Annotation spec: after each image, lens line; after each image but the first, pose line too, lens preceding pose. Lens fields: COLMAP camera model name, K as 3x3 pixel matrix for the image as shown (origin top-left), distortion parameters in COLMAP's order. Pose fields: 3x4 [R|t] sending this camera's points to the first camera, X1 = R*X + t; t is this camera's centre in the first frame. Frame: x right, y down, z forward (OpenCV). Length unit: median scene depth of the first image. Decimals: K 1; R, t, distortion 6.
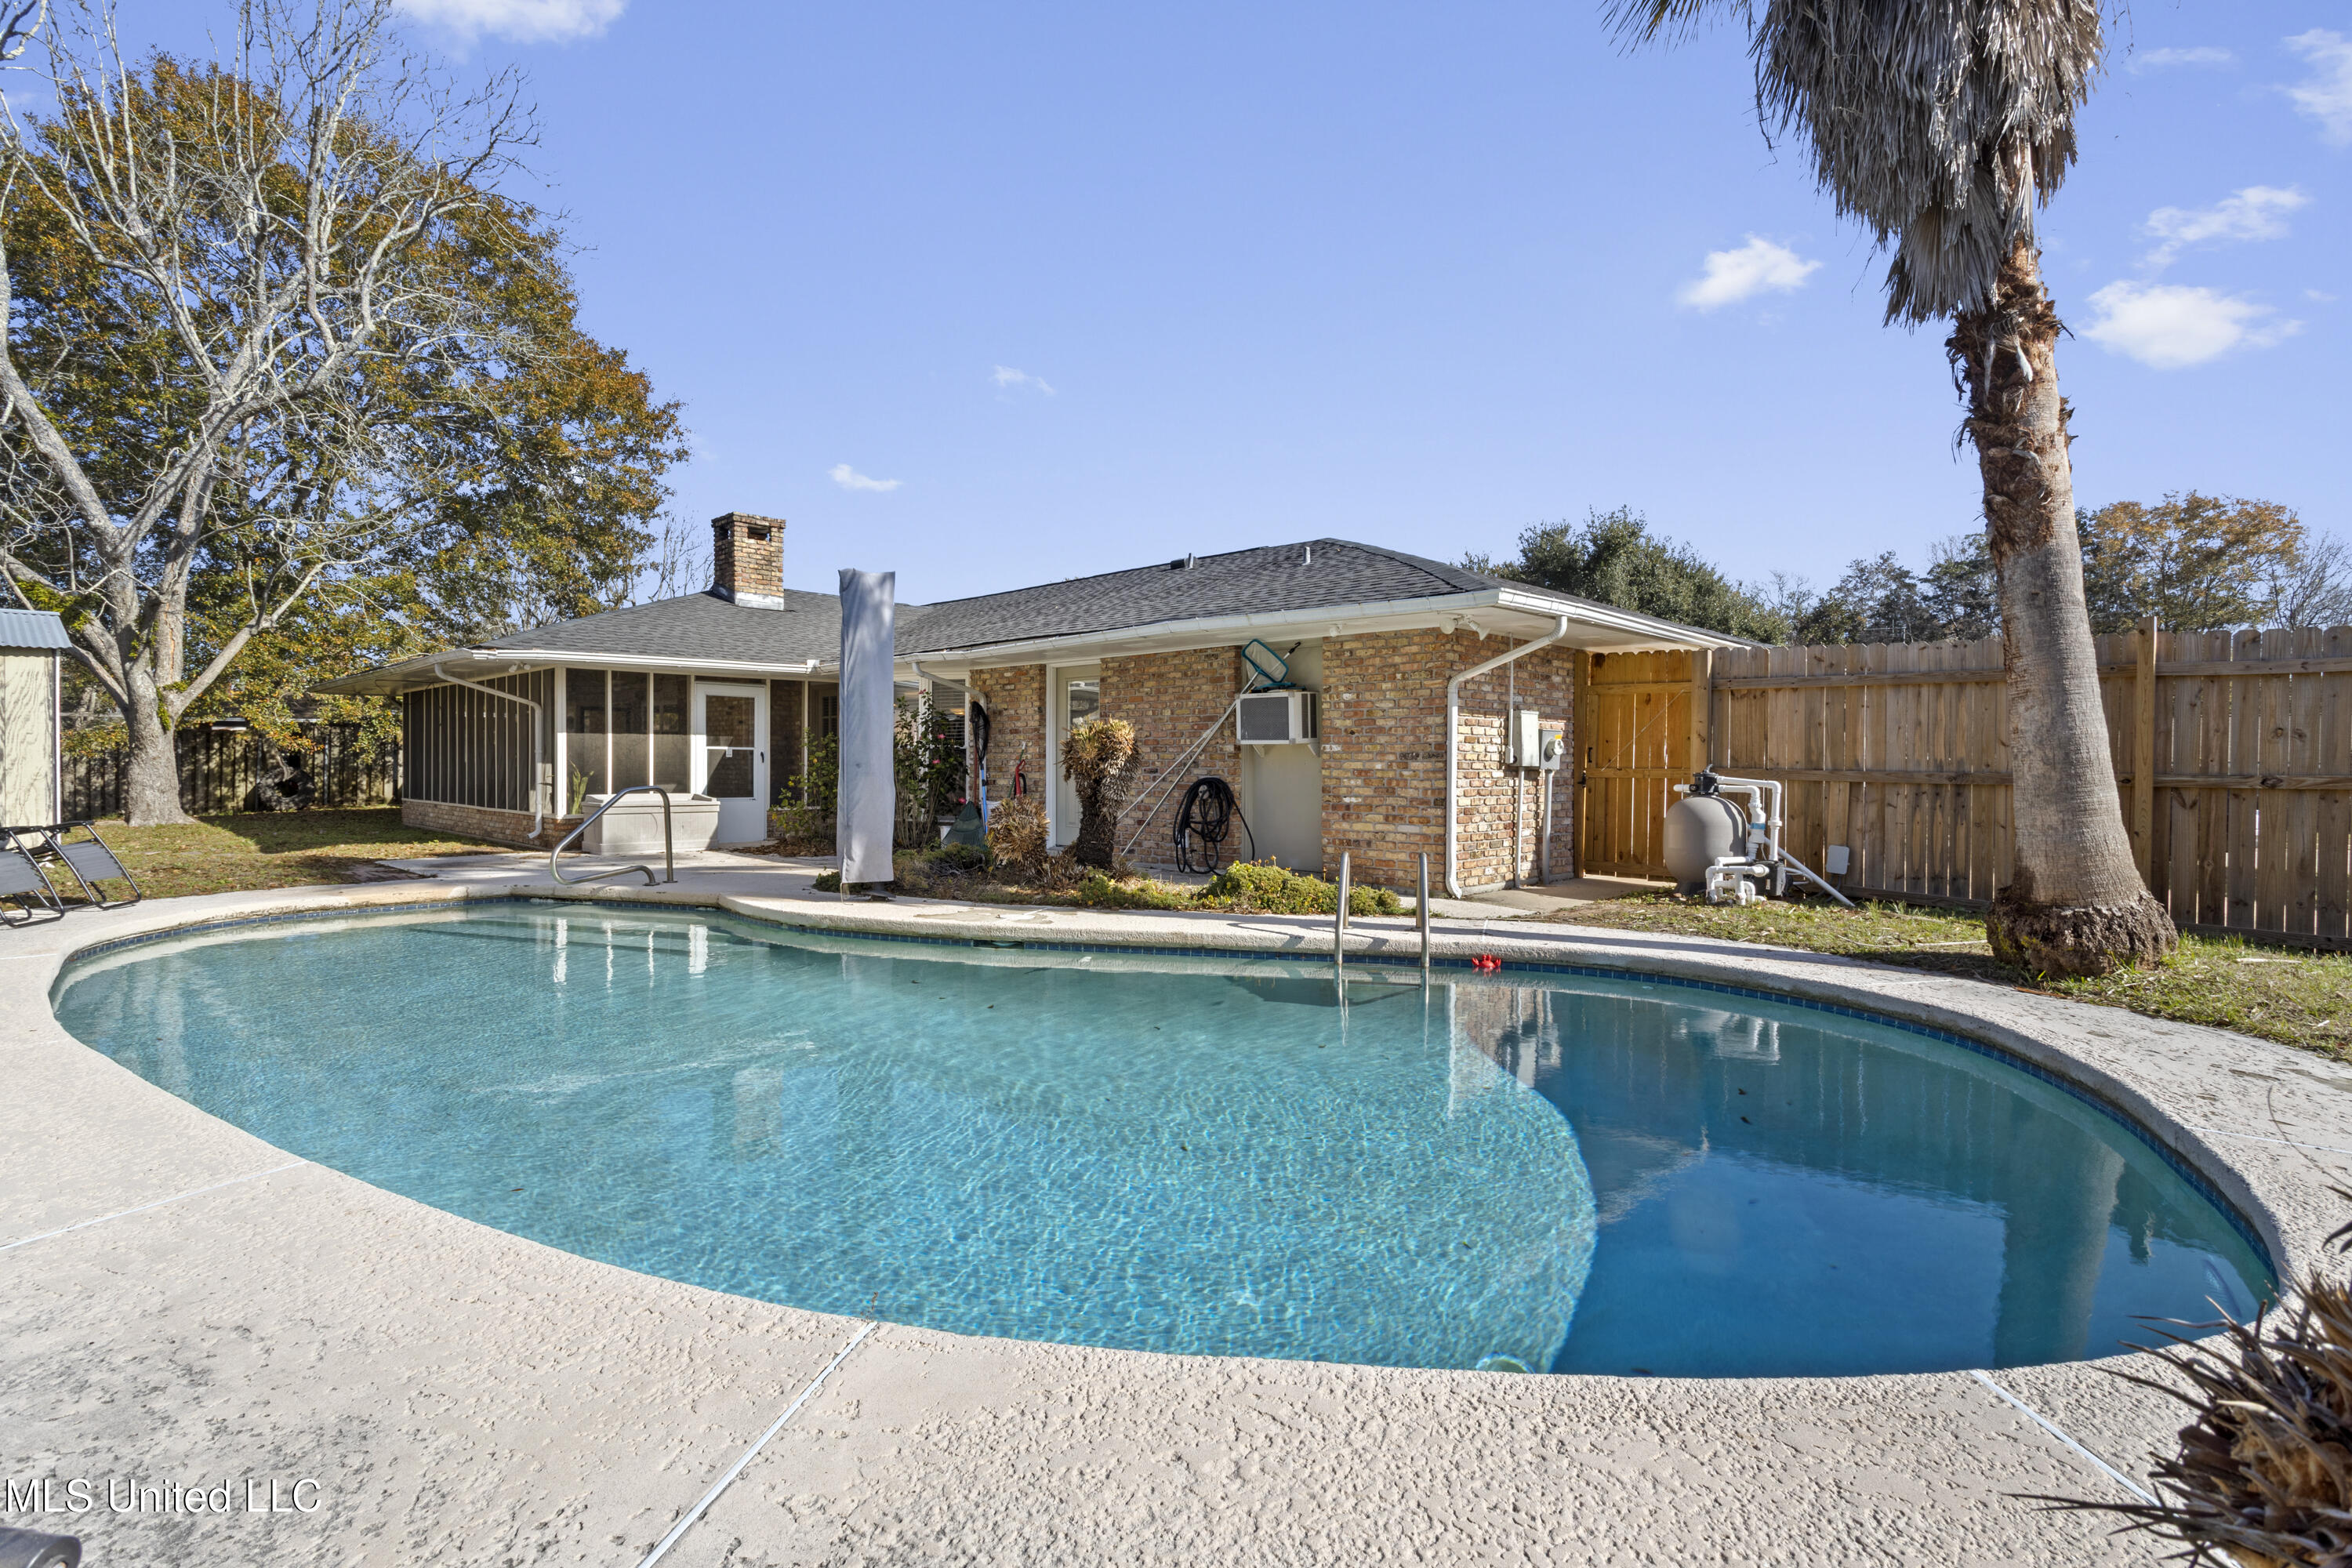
lens RADIAL K [[1118.5, 0, 1175.5], [0, 1118.5, 772.2], [0, 0, 1]] dist [-0.000458, 0.000805]
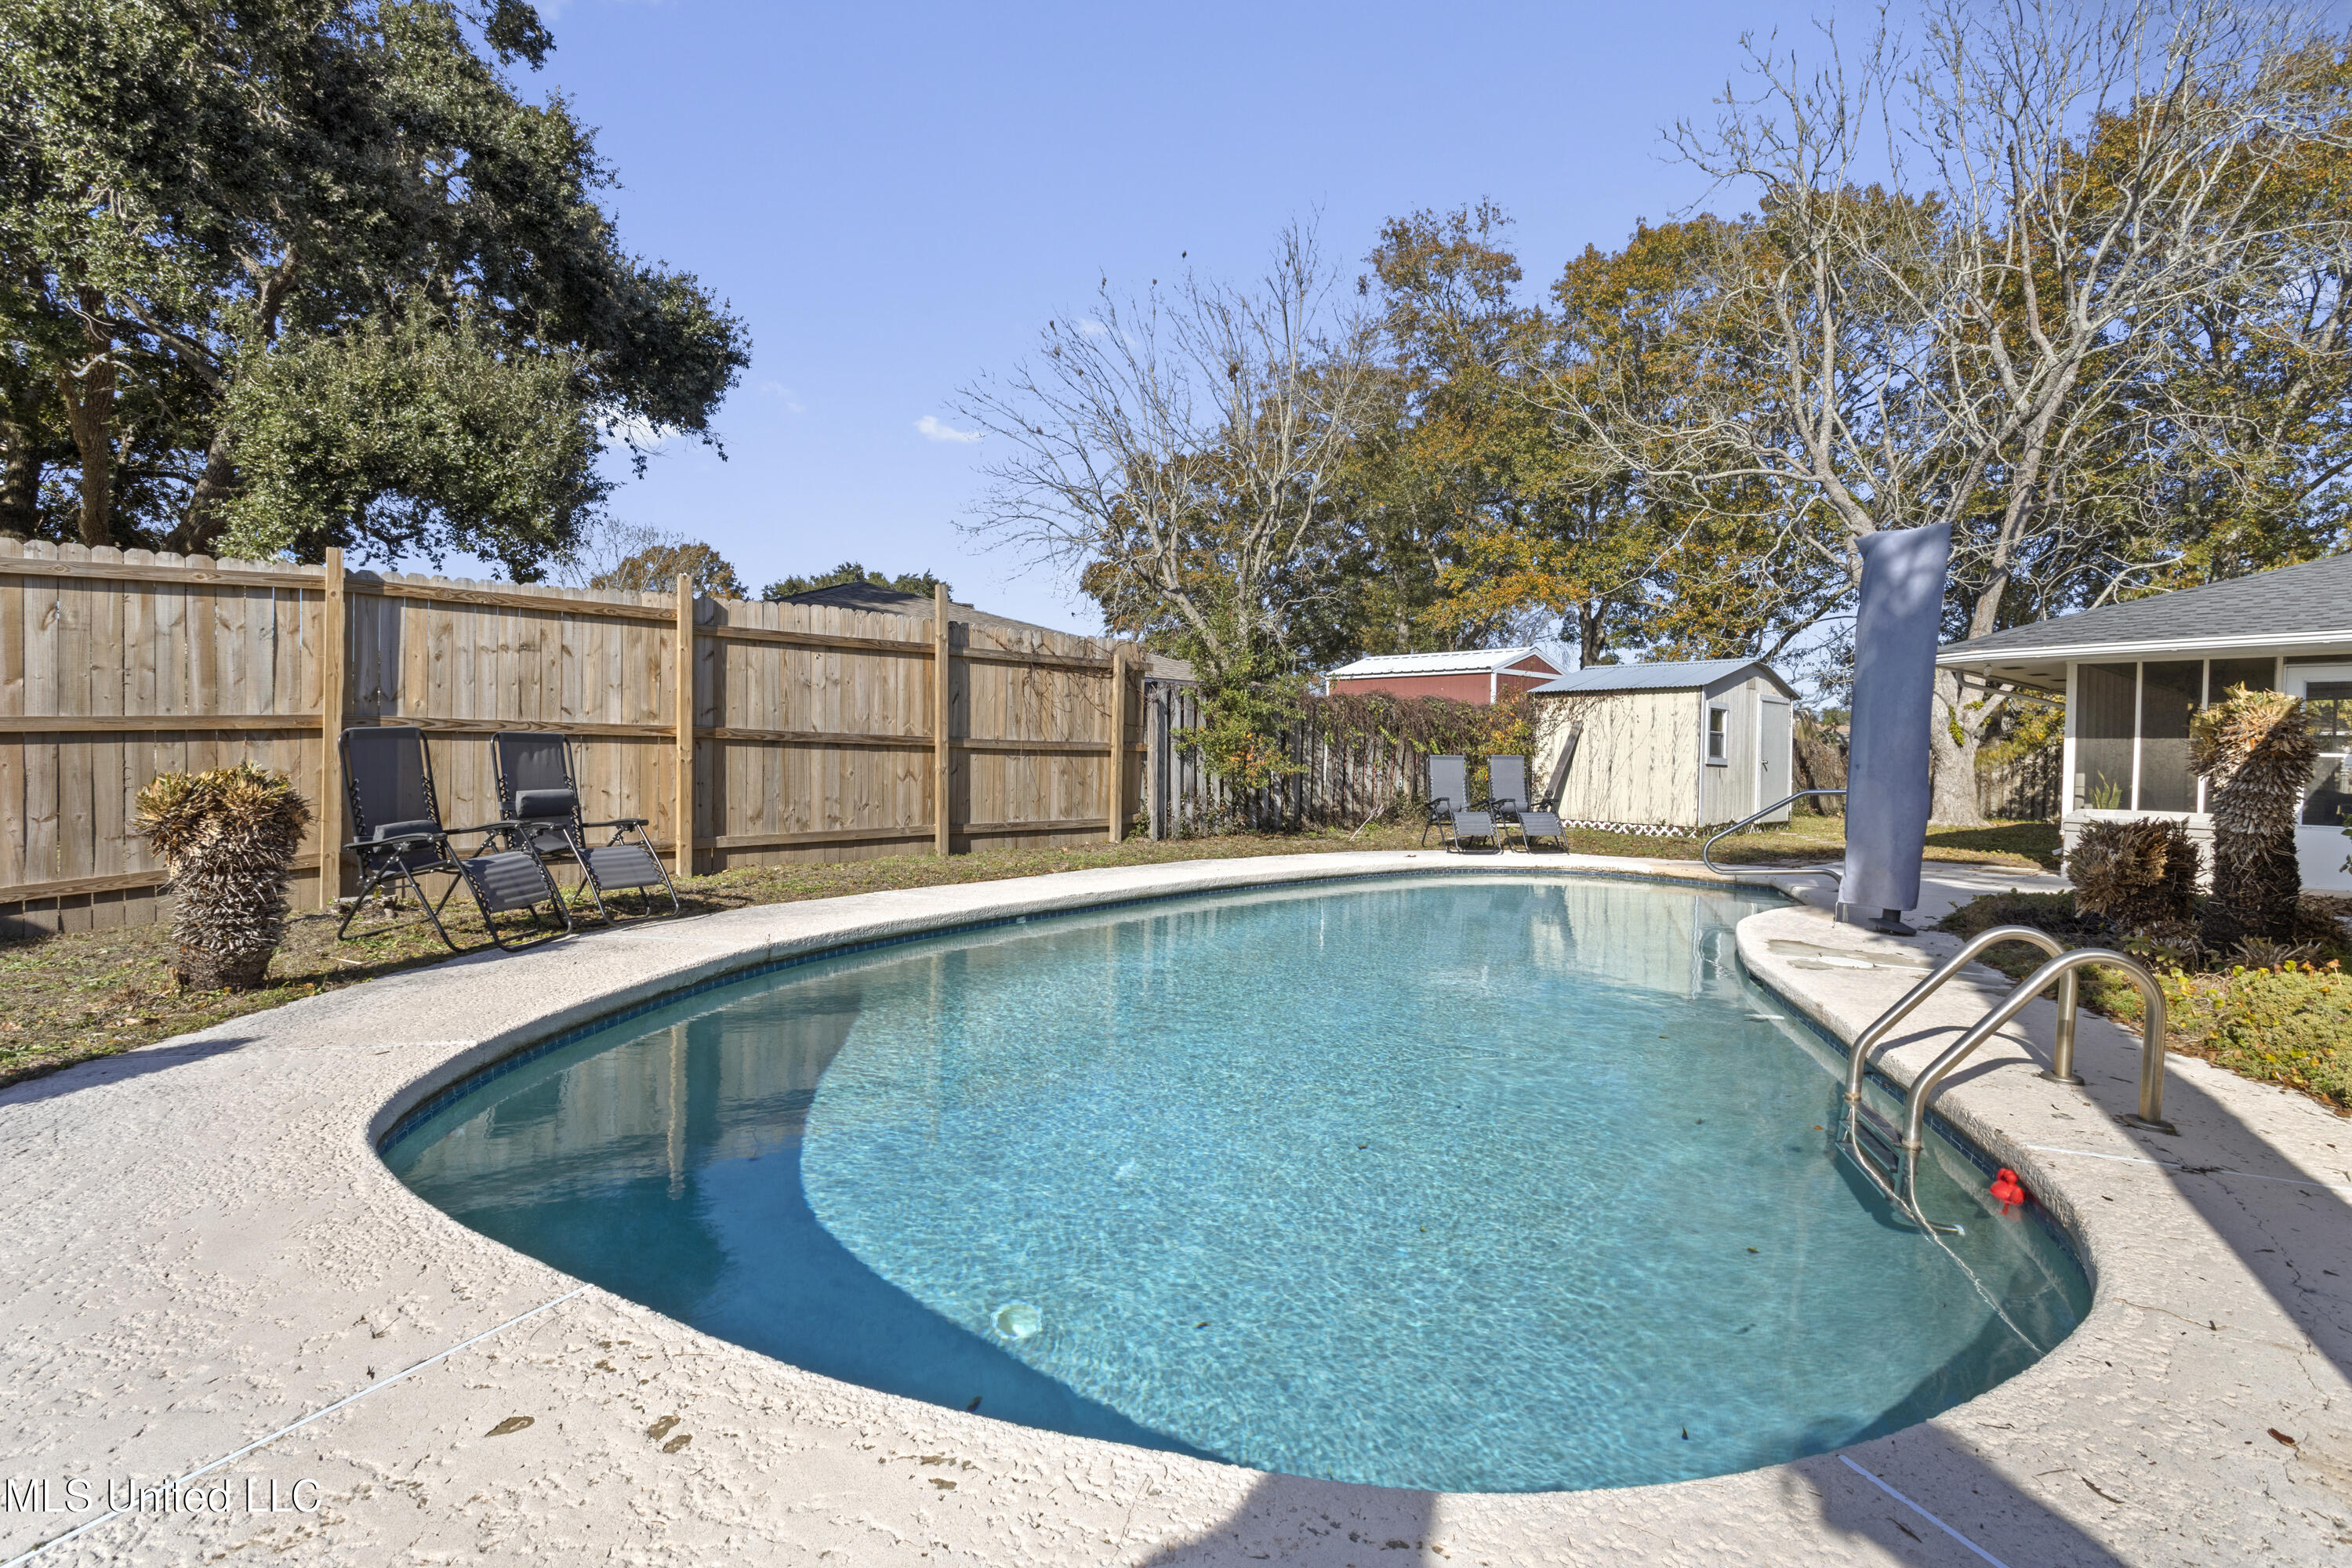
lens RADIAL K [[1118.5, 0, 1178.8], [0, 1118.5, 768.4], [0, 0, 1]] dist [-0.000458, 0.000805]
pose [[-0.058476, 0.006390, -0.998268, 0.520821], [-0.029834, 0.999522, 0.008145, 0.003358], [0.997843, 0.030258, -0.058257, 0.474327]]
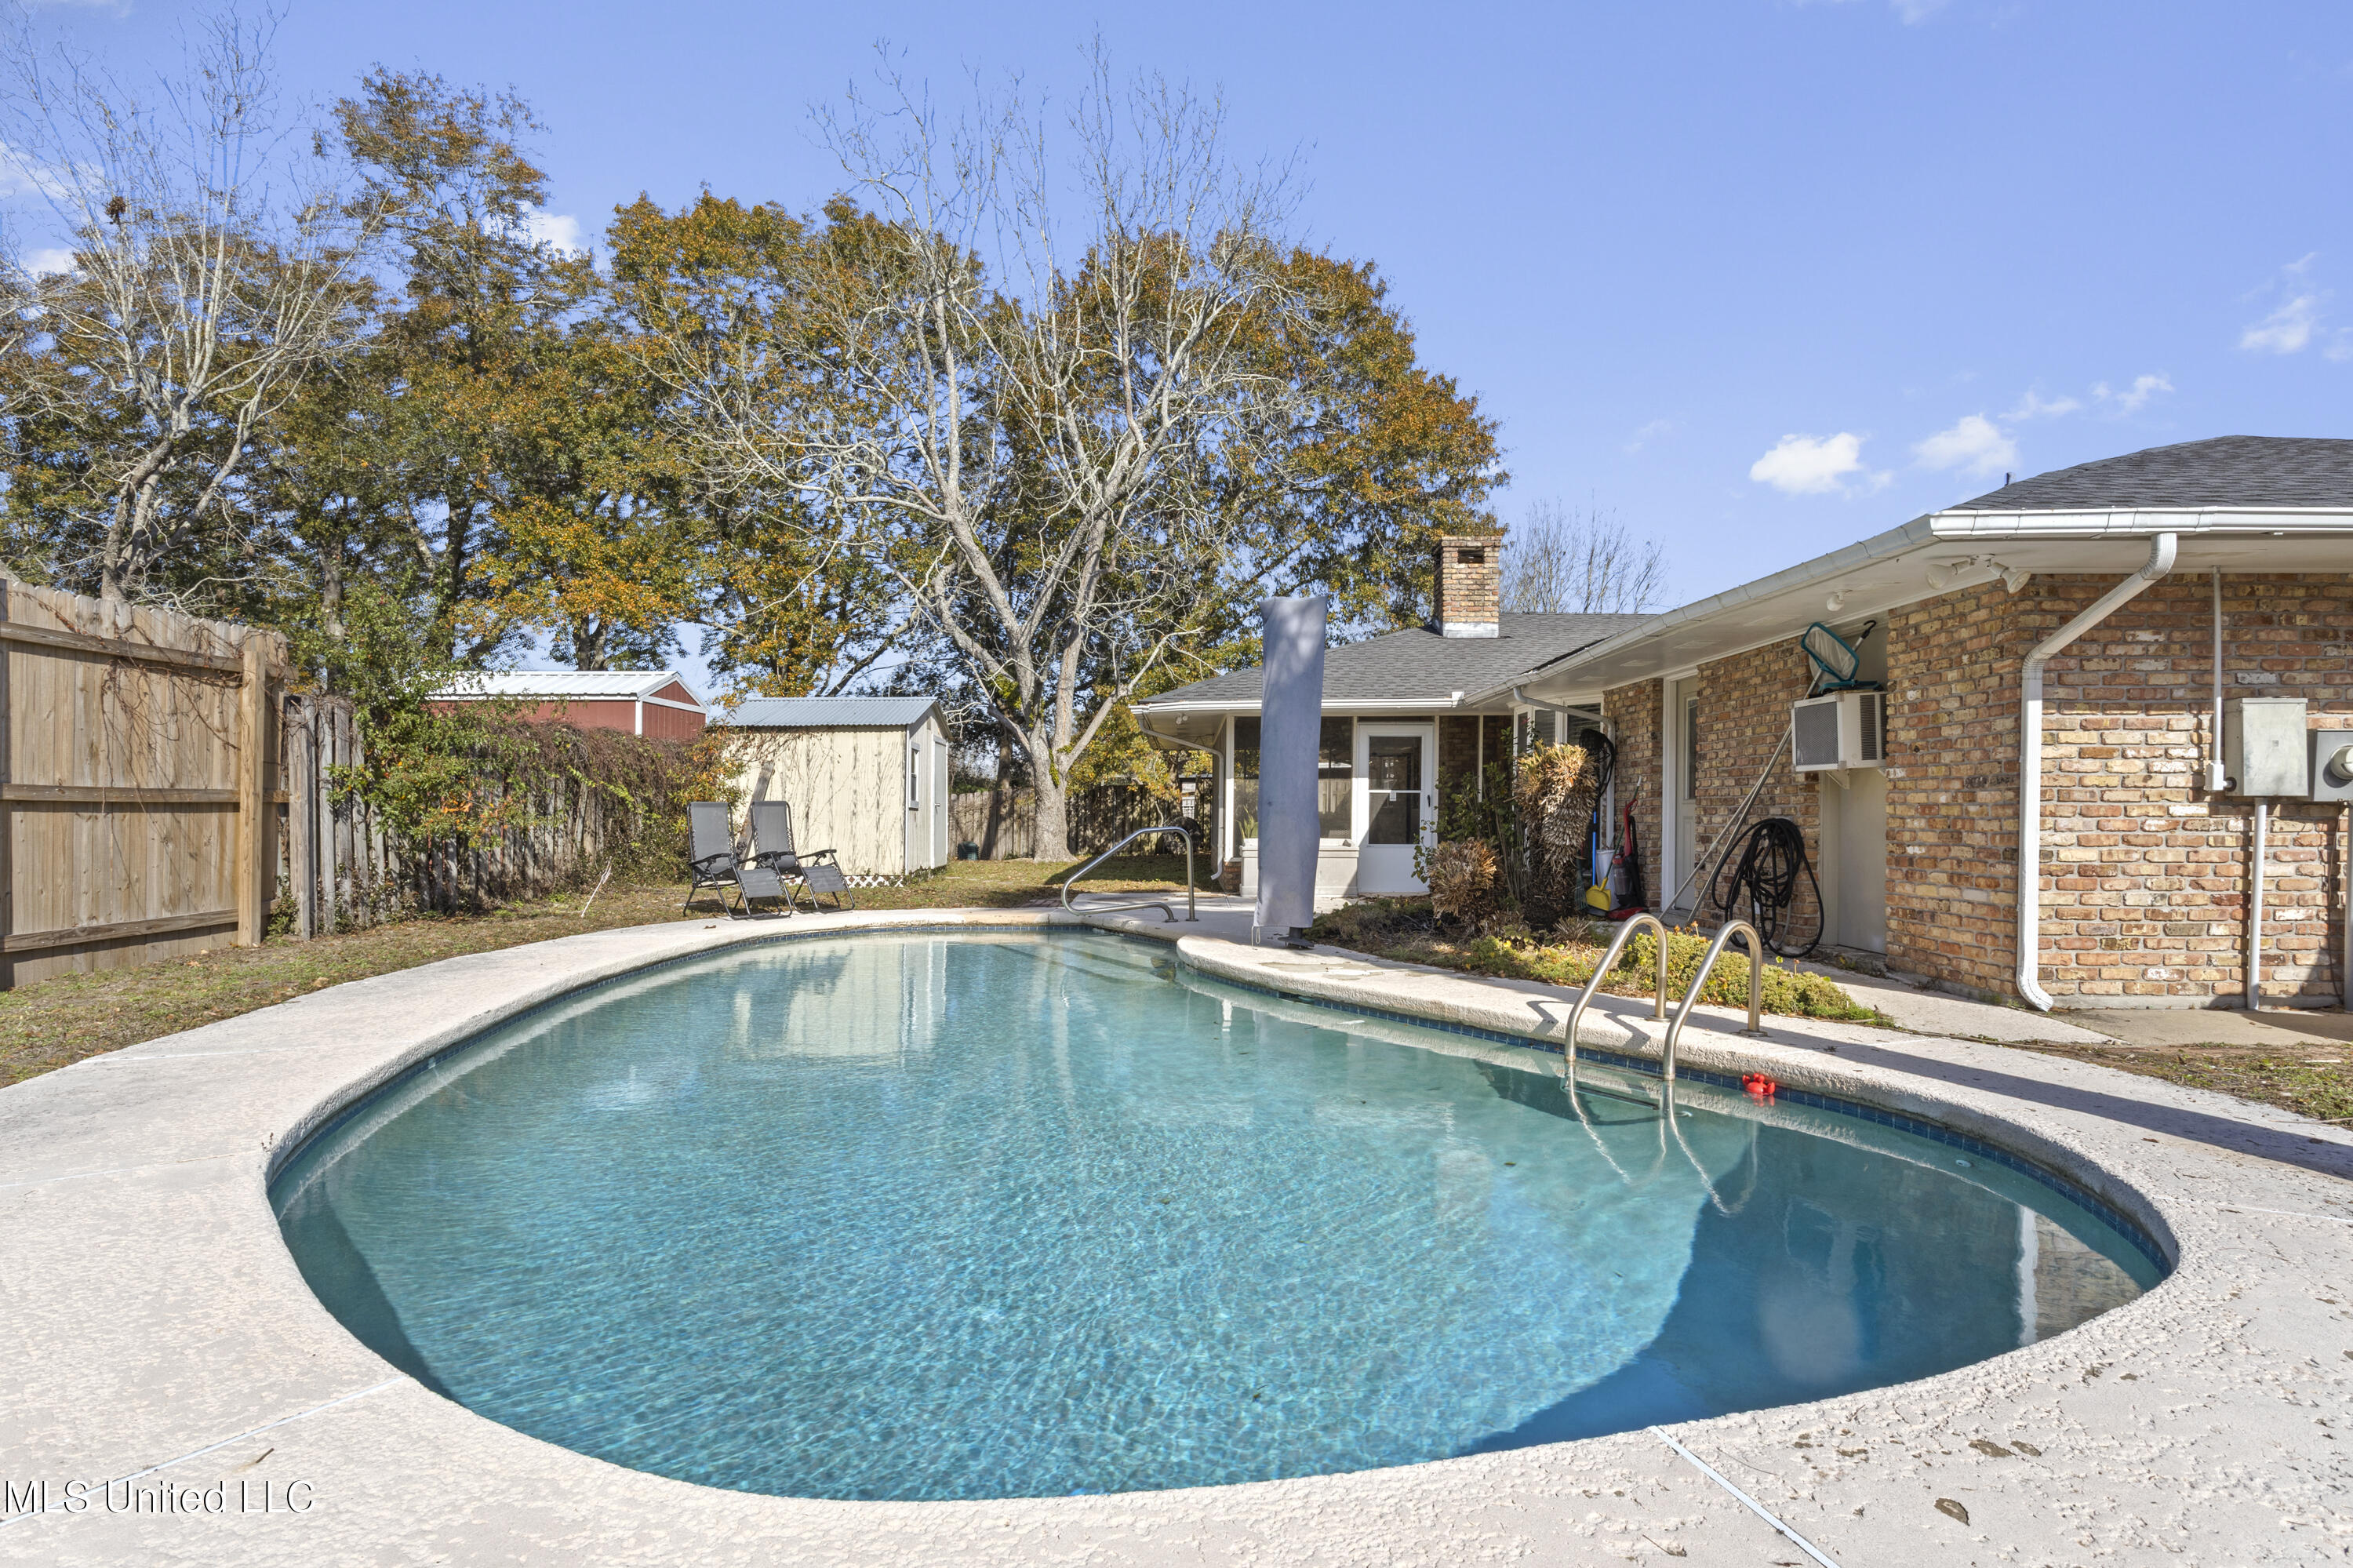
lens RADIAL K [[1319.1, 0, 1182.1], [0, 1319.1, 809.6], [0, 0, 1]] dist [0.001628, 0.001243]
pose [[0.701614, -0.006652, -0.712526, 0.409995], [-0.002374, 0.999929, -0.011673, 0.010848], [0.712553, 0.009881, 0.701549, 0.139164]]
